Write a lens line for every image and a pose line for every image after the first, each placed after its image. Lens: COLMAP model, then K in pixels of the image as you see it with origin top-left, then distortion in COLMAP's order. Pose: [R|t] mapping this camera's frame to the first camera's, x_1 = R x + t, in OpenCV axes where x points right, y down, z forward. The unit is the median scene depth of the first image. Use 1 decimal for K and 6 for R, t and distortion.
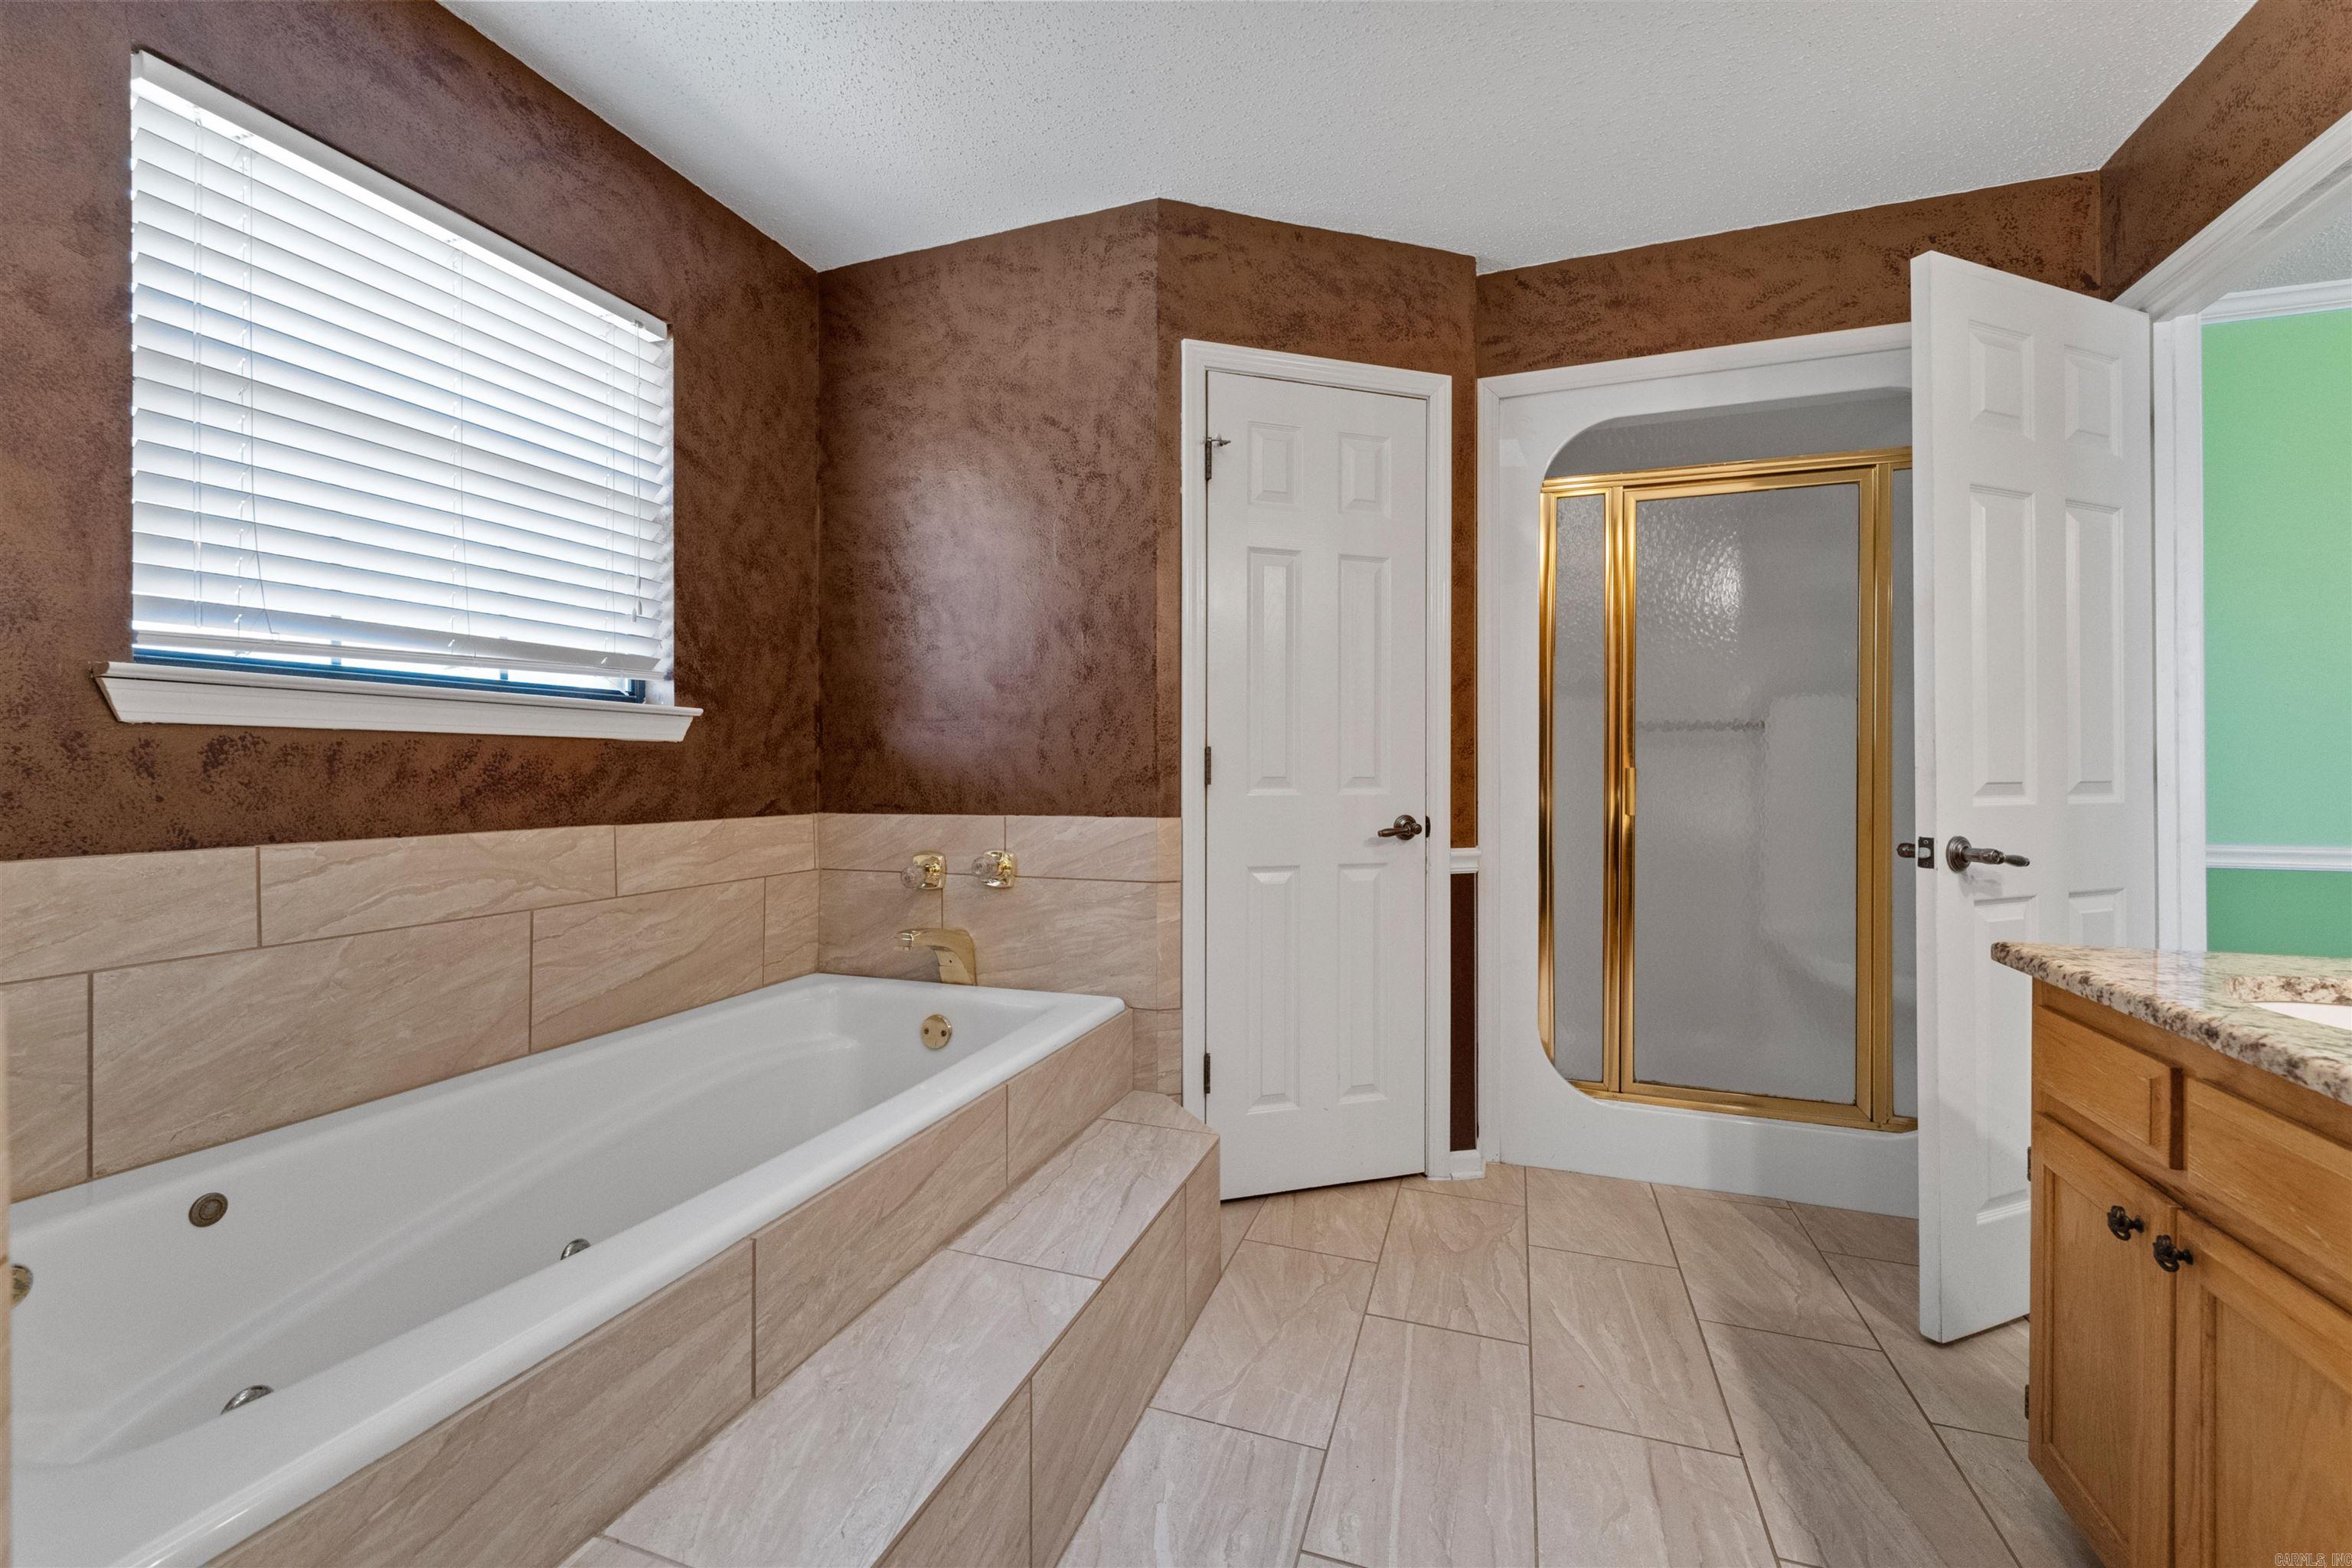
lens RADIAL K [[973.1, 0, 1167.0], [0, 973.1, 769.2], [0, 0, 1]] dist [0.007835, 0.000428]
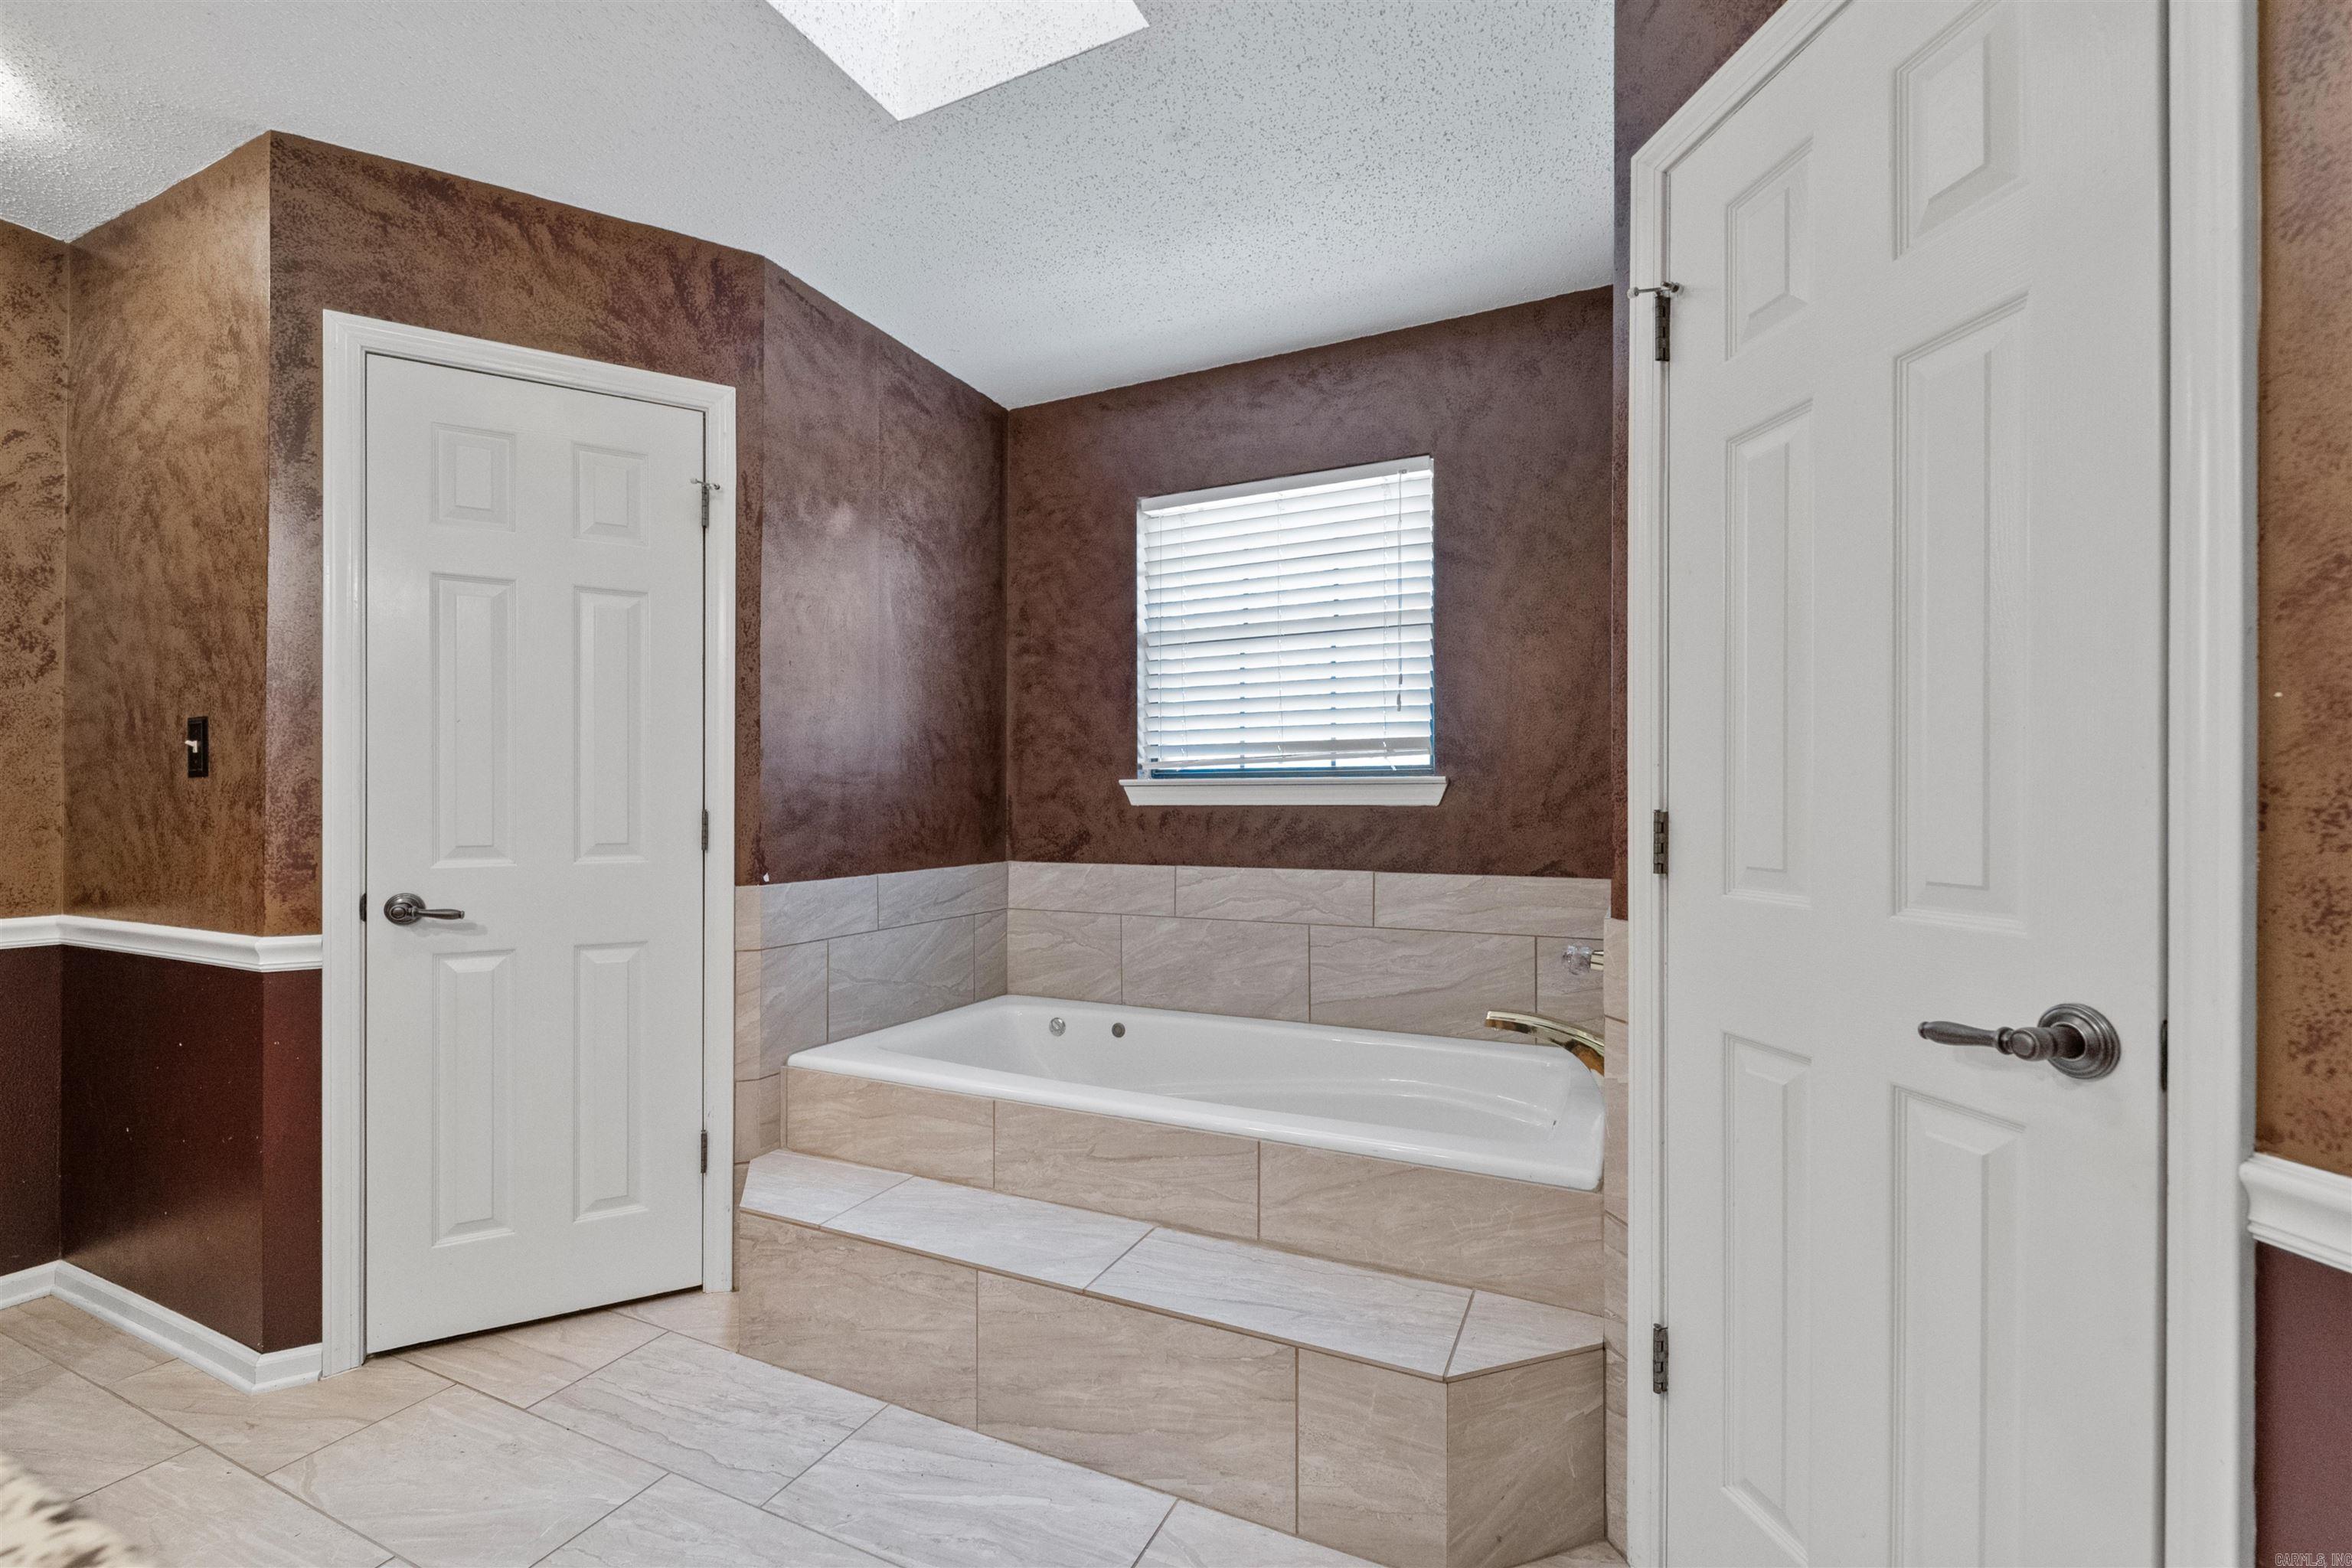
lens RADIAL K [[973.1, 0, 1174.8], [0, 973.1, 807.7], [0, 0, 1]] dist [0.007835, 0.000428]
pose [[-0.099929, -0.001212, -0.994994, 0.807627], [0.001847, 0.999997, -0.001404, -0.028681], [0.994993, -0.001978, -0.099926, 0.929930]]
